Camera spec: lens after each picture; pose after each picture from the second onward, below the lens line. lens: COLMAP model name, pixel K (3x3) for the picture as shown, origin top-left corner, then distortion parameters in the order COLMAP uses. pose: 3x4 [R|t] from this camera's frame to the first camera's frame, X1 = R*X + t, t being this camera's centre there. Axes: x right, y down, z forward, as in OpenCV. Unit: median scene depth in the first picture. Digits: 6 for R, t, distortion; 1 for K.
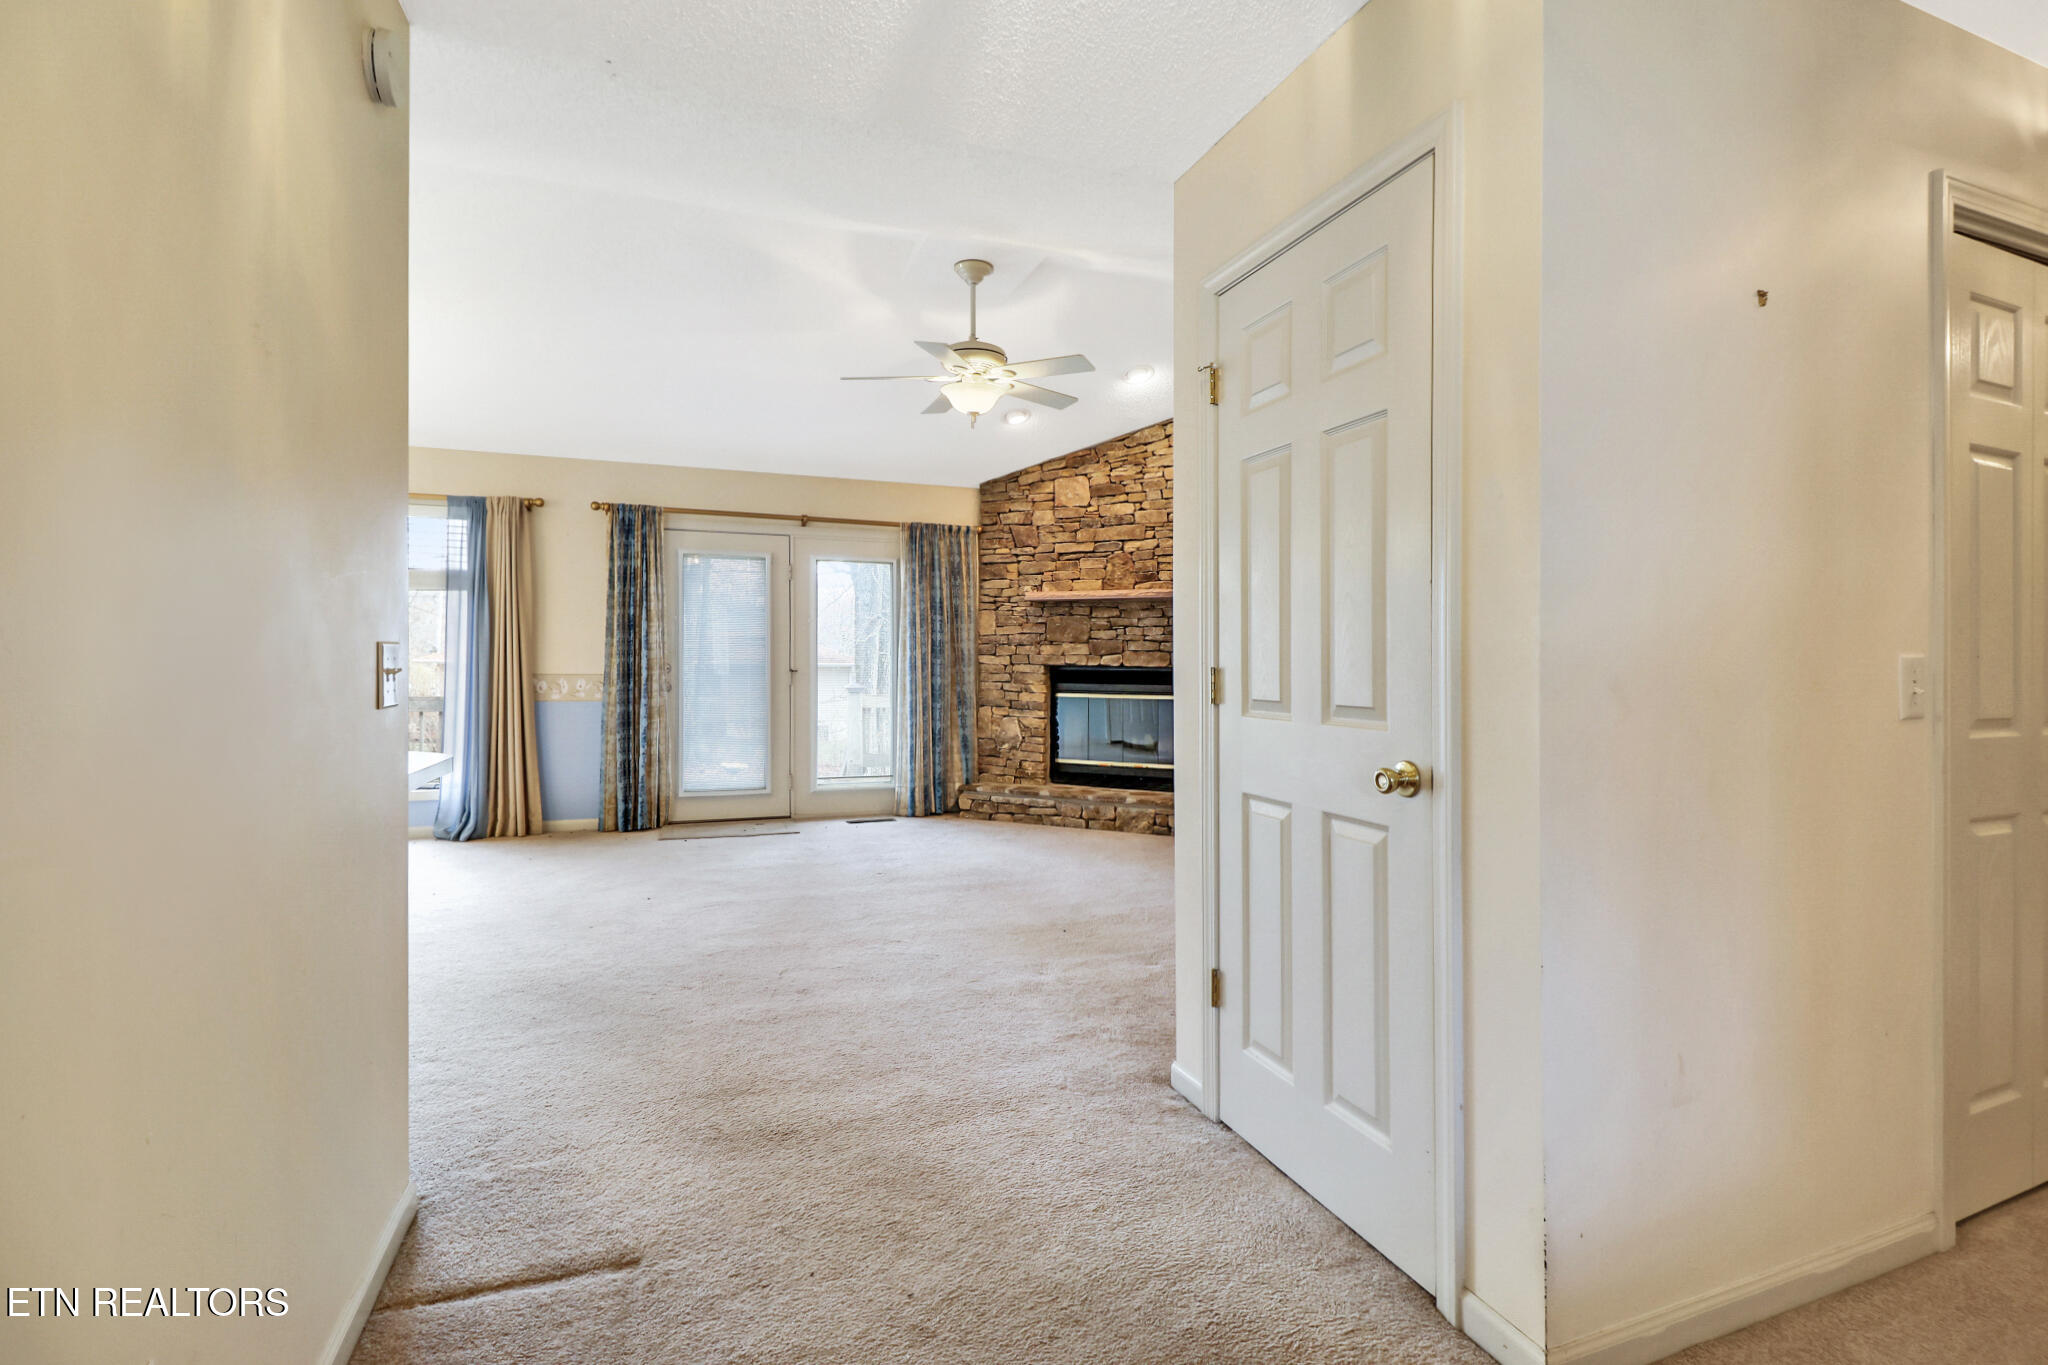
lens RADIAL K [[922.7, 0, 1026.4], [0, 922.7, 679.6], [0, 0, 1]] dist [0.001422, -0.011450]
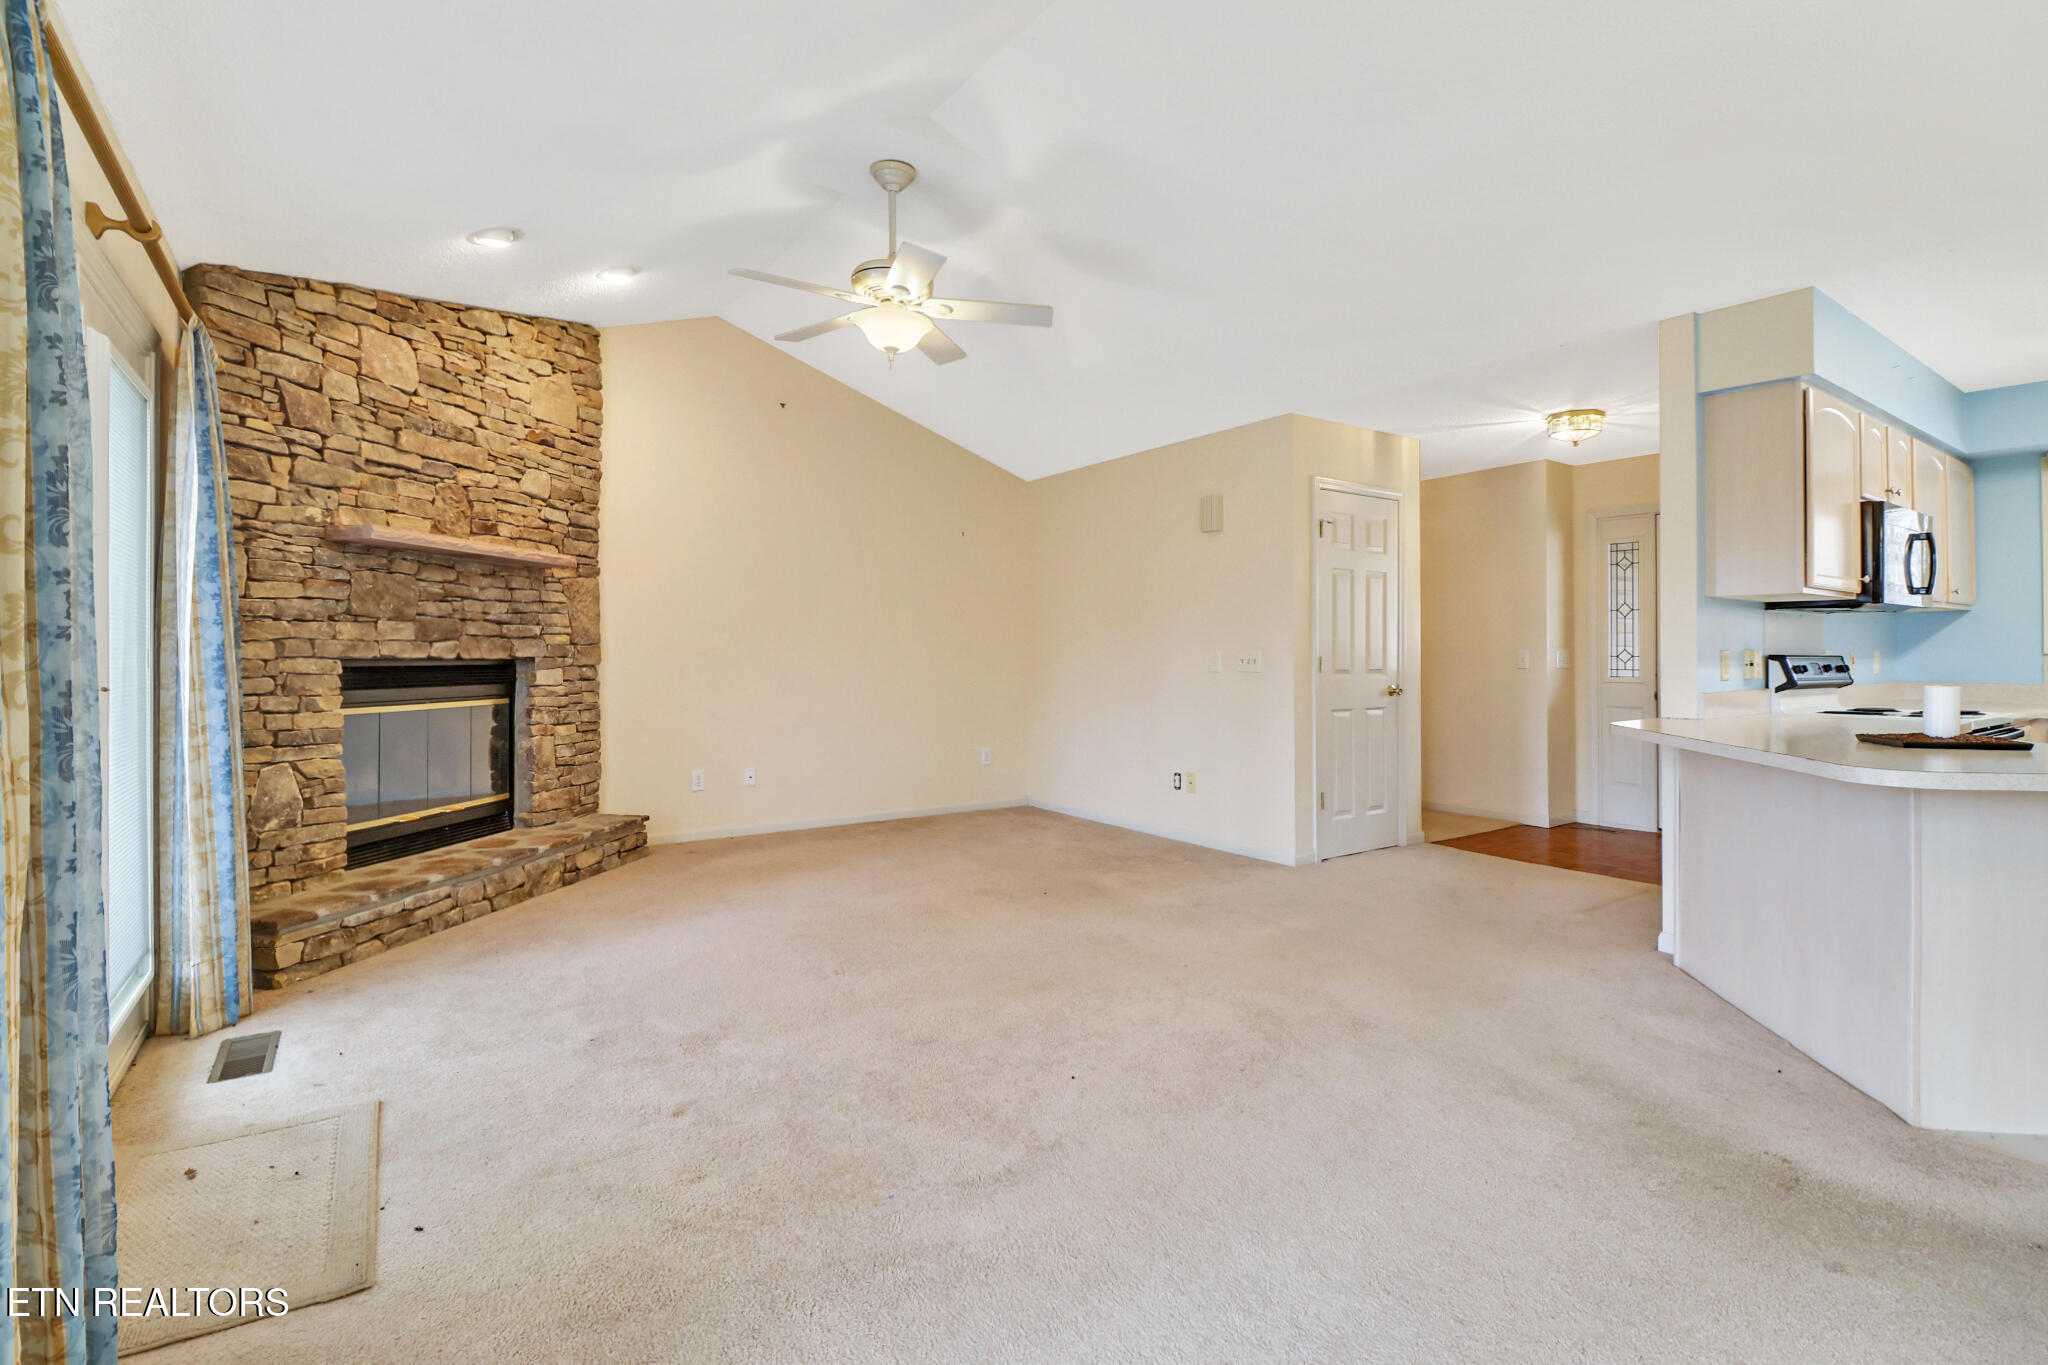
lens RADIAL K [[943.6, 0, 1023.0], [0, 943.6, 674.3], [0, 0, 1]] dist [0.000925, -0.012669]
pose [[-0.228403, -0.029448, 0.973121, -0.629905], [0.013898, 0.999342, 0.033504, -0.020150], [-0.973467, 0.021177, -0.227844, 0.757755]]
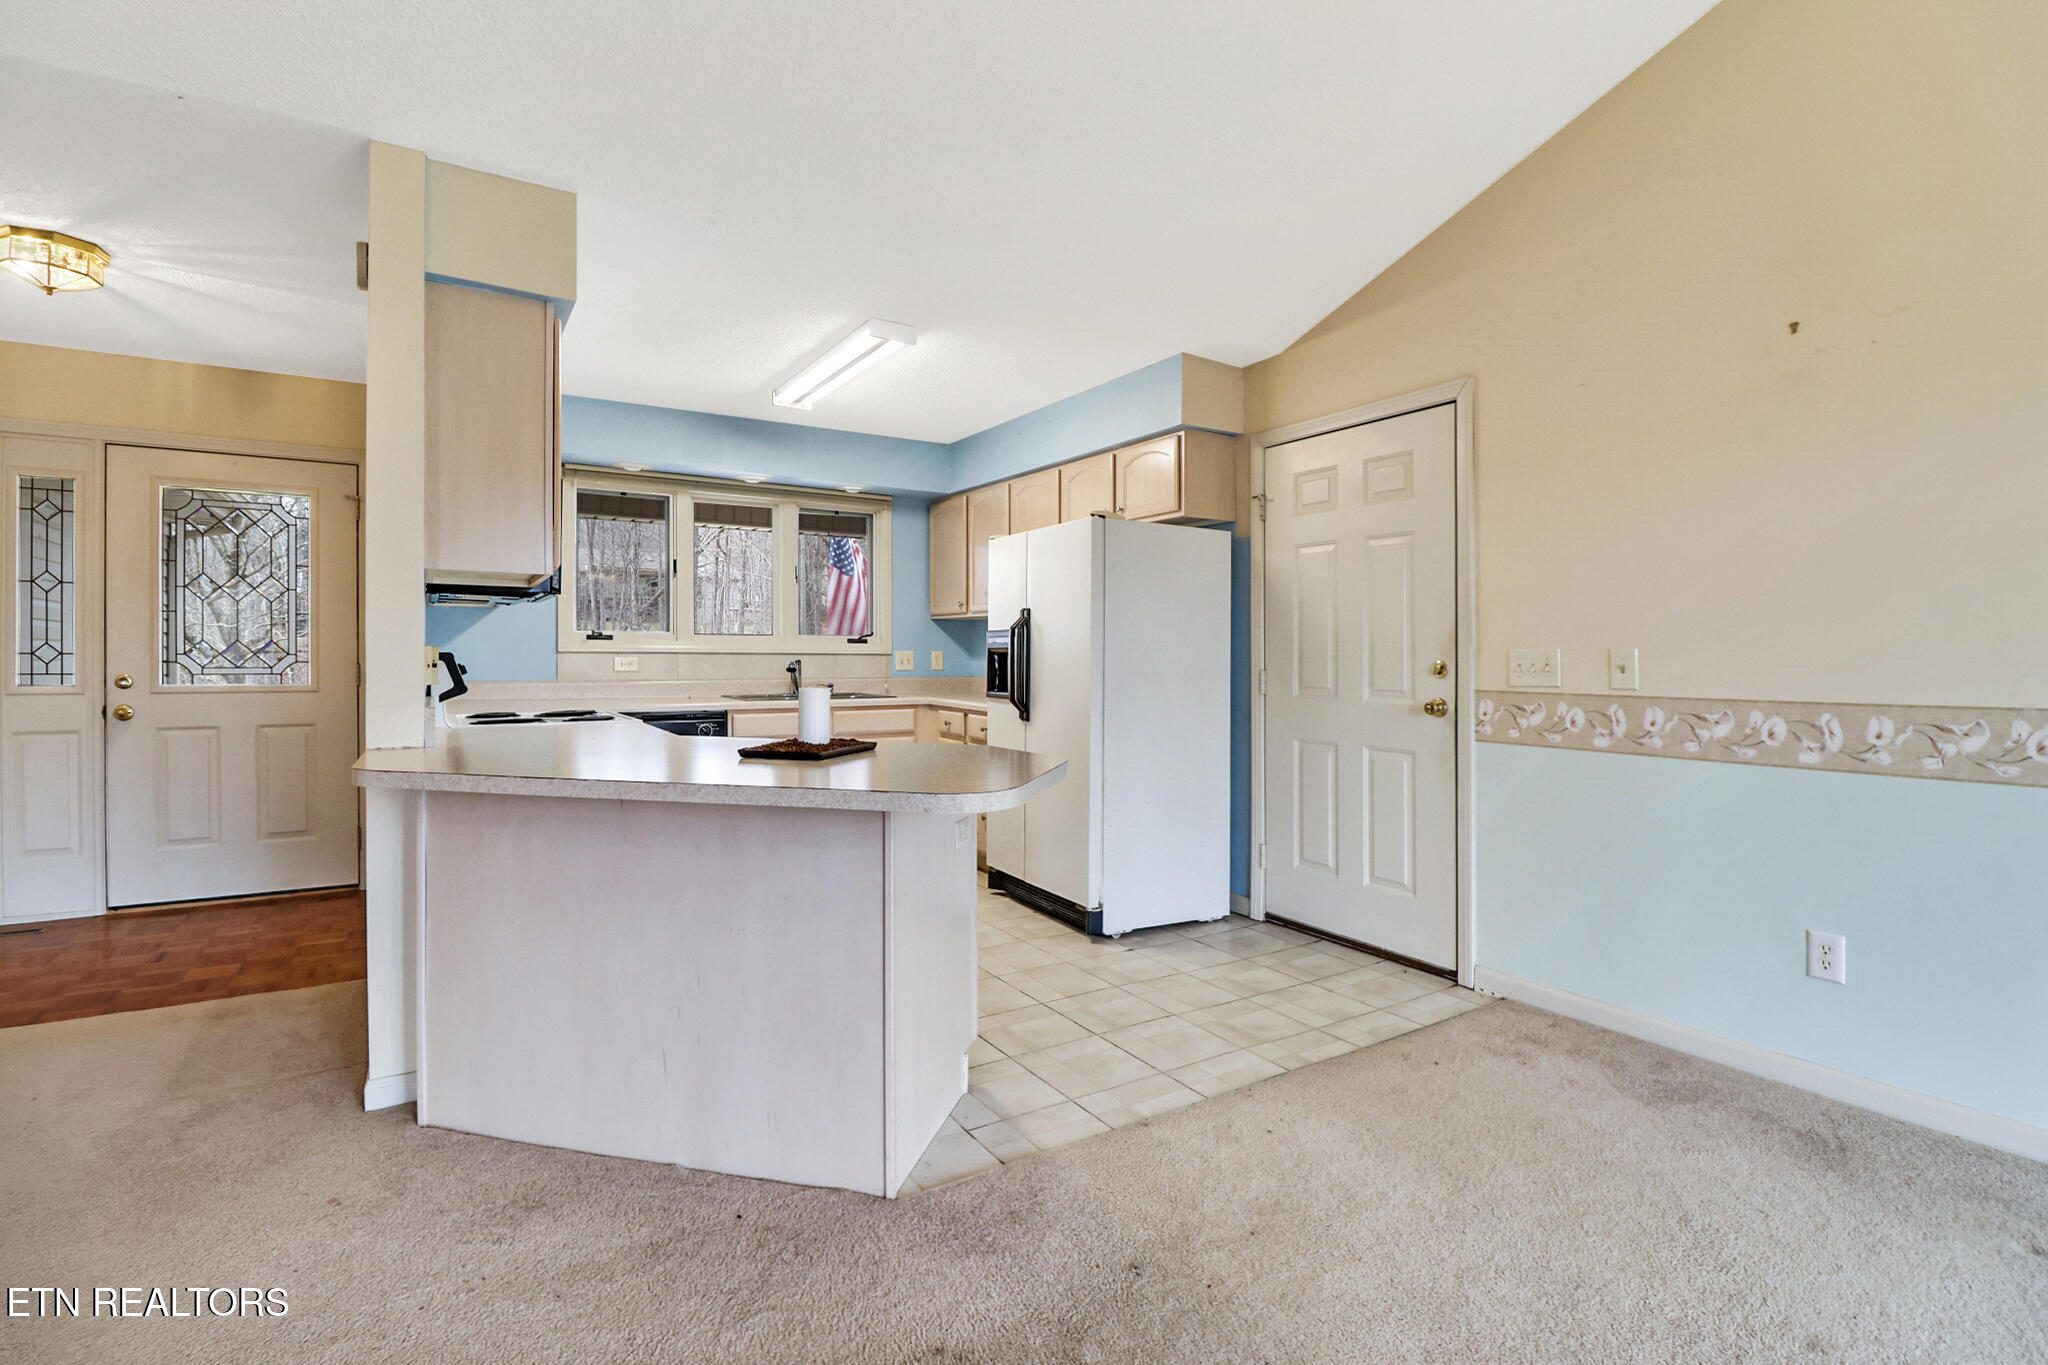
lens RADIAL K [[949.7, 0, 1039.4], [0, 949.7, 657.9], [0, 0, 1]] dist [-0.000765, -0.012936]
pose [[-0.981878, -0.013015, -0.189068, -0.359834], [-0.016708, 0.999699, 0.017952, -0.016370], [0.188777, 0.020786, -0.981800, 0.665493]]
